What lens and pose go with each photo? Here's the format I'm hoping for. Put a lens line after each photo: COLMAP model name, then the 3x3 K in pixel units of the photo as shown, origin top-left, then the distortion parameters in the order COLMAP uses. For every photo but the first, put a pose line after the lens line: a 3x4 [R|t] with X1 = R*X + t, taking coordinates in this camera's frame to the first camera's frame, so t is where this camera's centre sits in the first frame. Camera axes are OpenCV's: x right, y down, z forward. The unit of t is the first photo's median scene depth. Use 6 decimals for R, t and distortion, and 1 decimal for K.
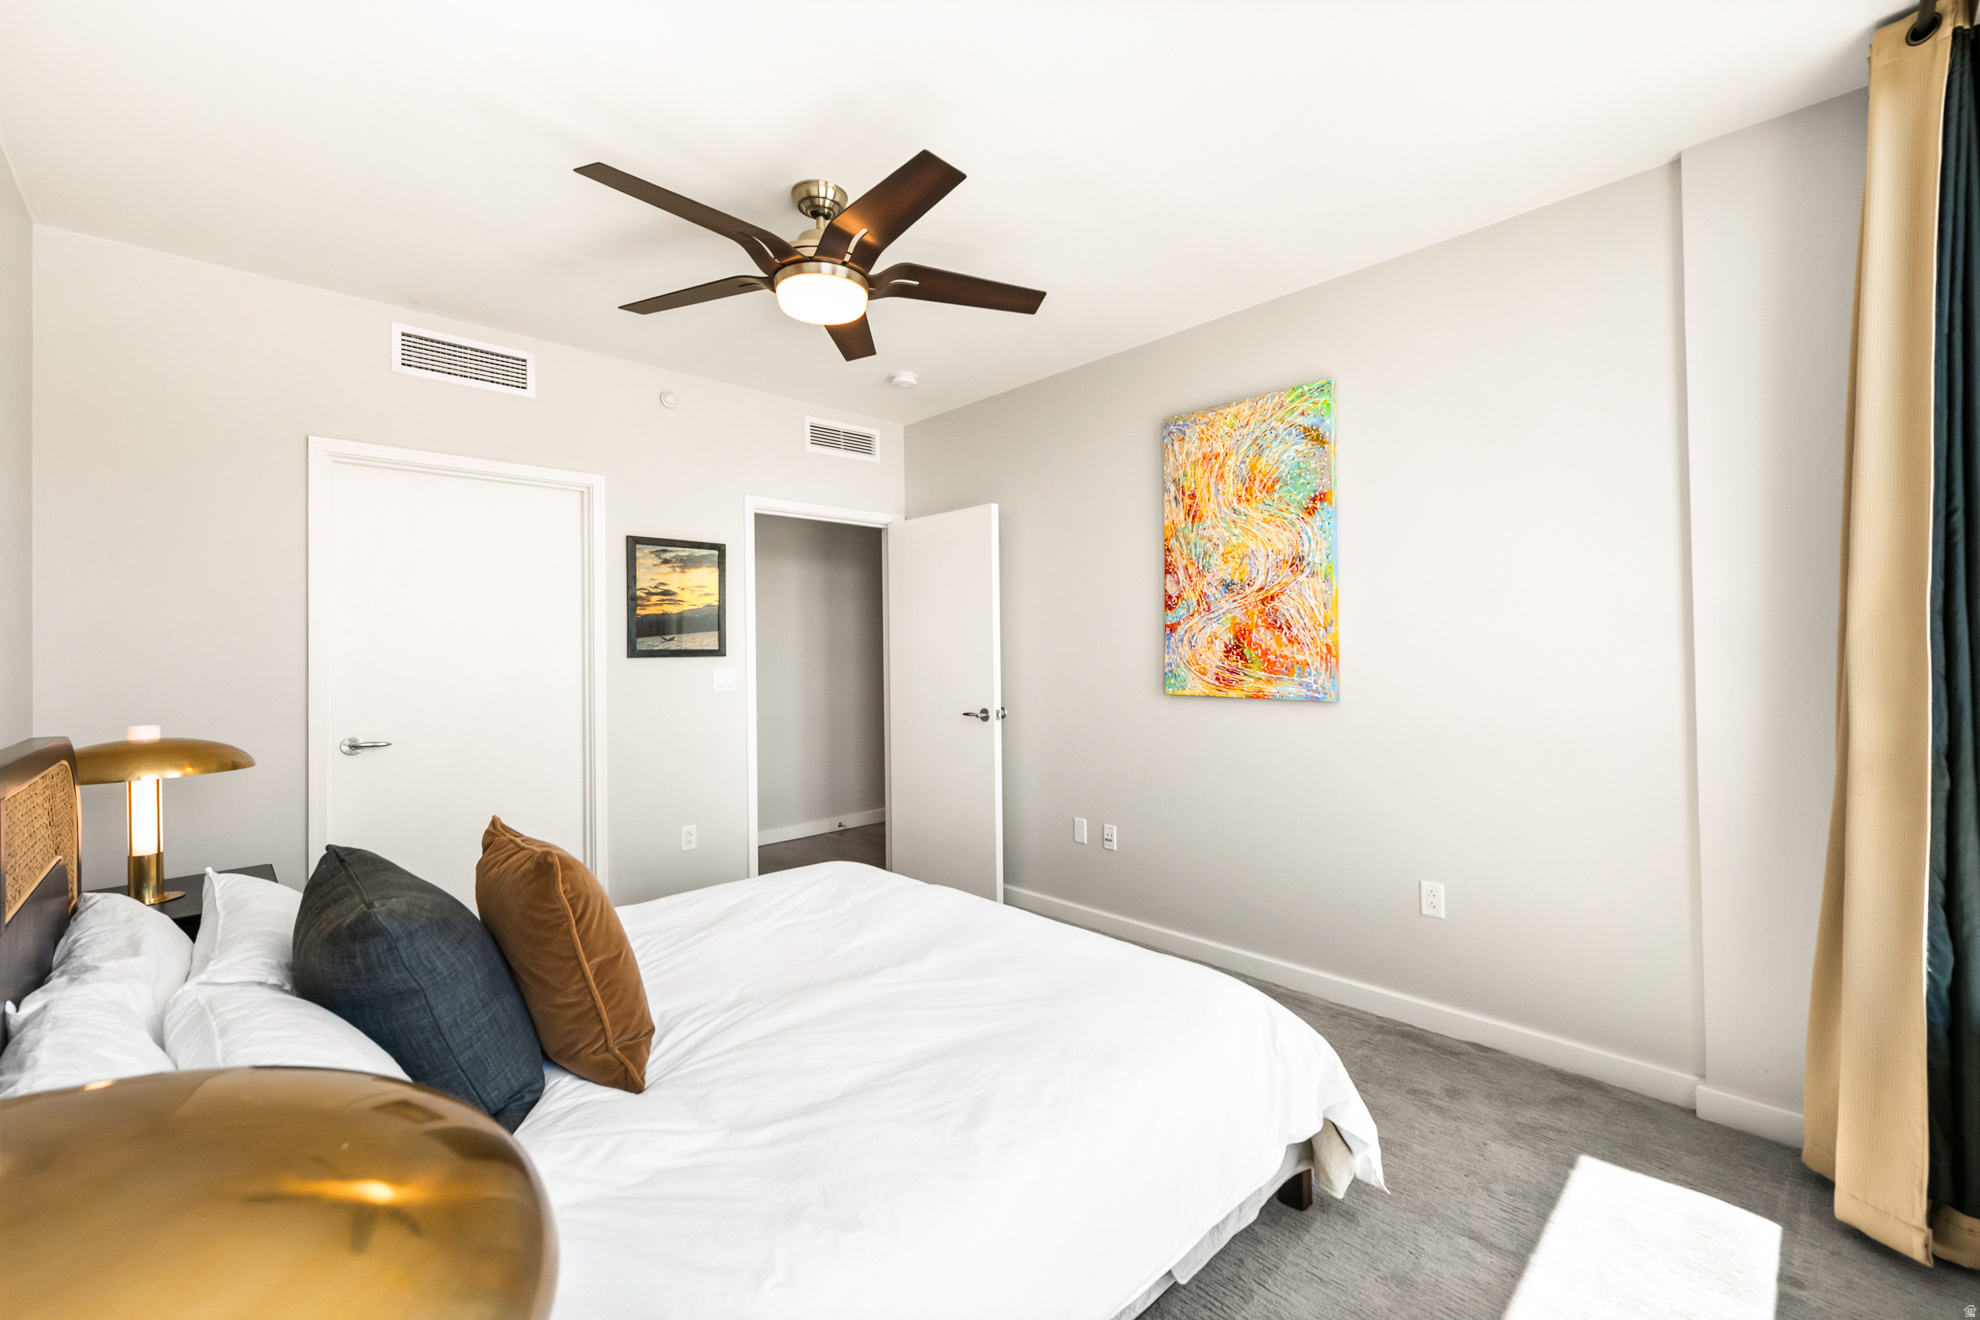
lens RADIAL K [[820.6, 0, 990.0], [0, 820.6, 660.0], [0, 0, 1]] dist [0.000960, -0.000113]
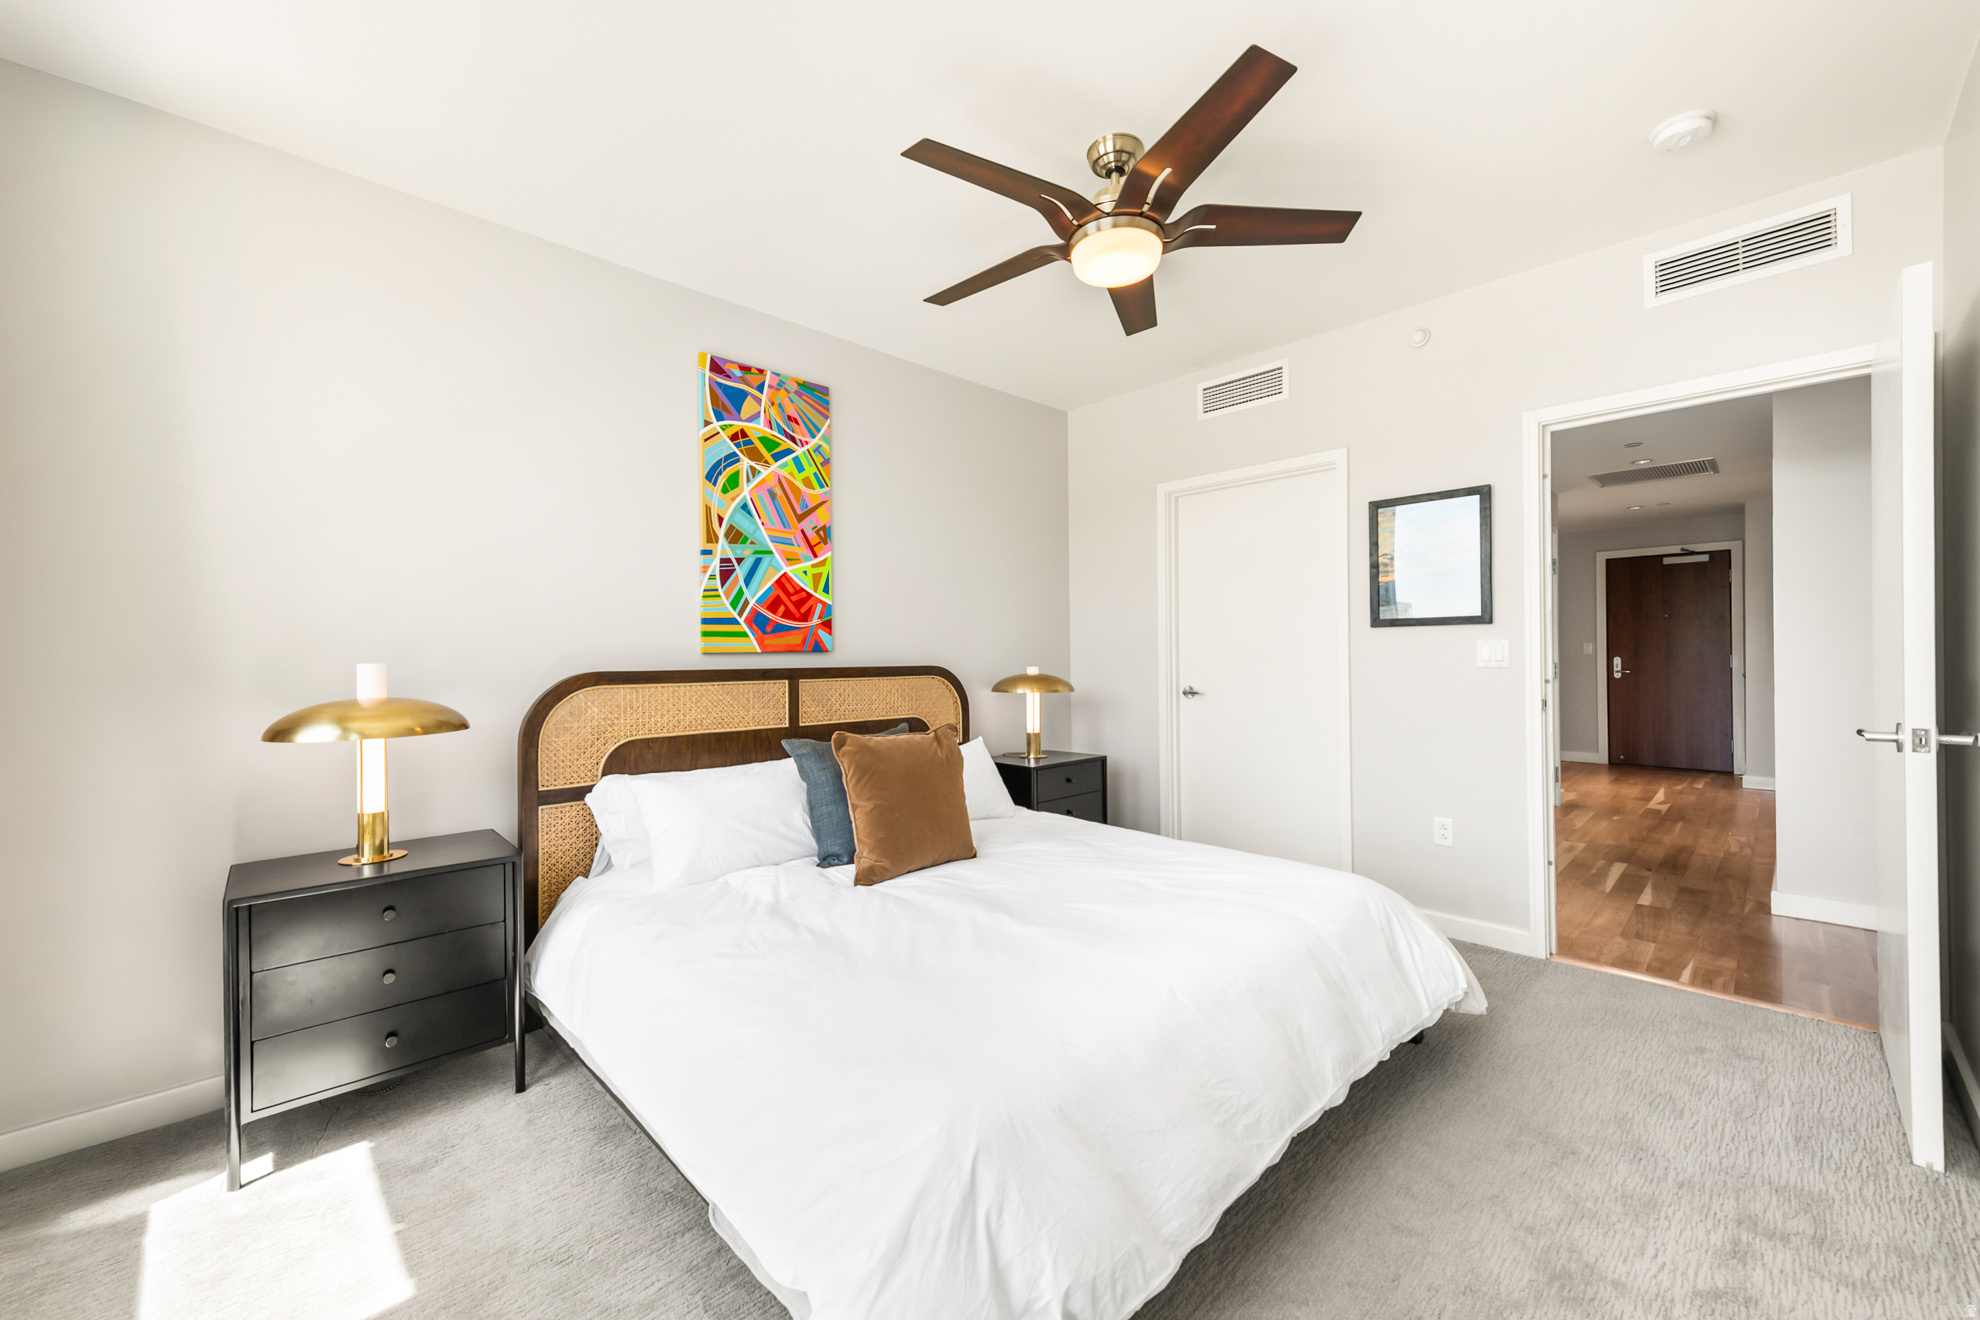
lens RADIAL K [[787.8, 0, 983.4], [0, 787.8, 641.0], [0, 0, 1]] dist [0.002379, -0.000721]
pose [[-0.017620, -0.009700, -0.999798, 0.496824], [-0.004147, 0.999945, -0.009628, 0.024280], [0.999836, 0.003976, -0.017660, 0.568826]]
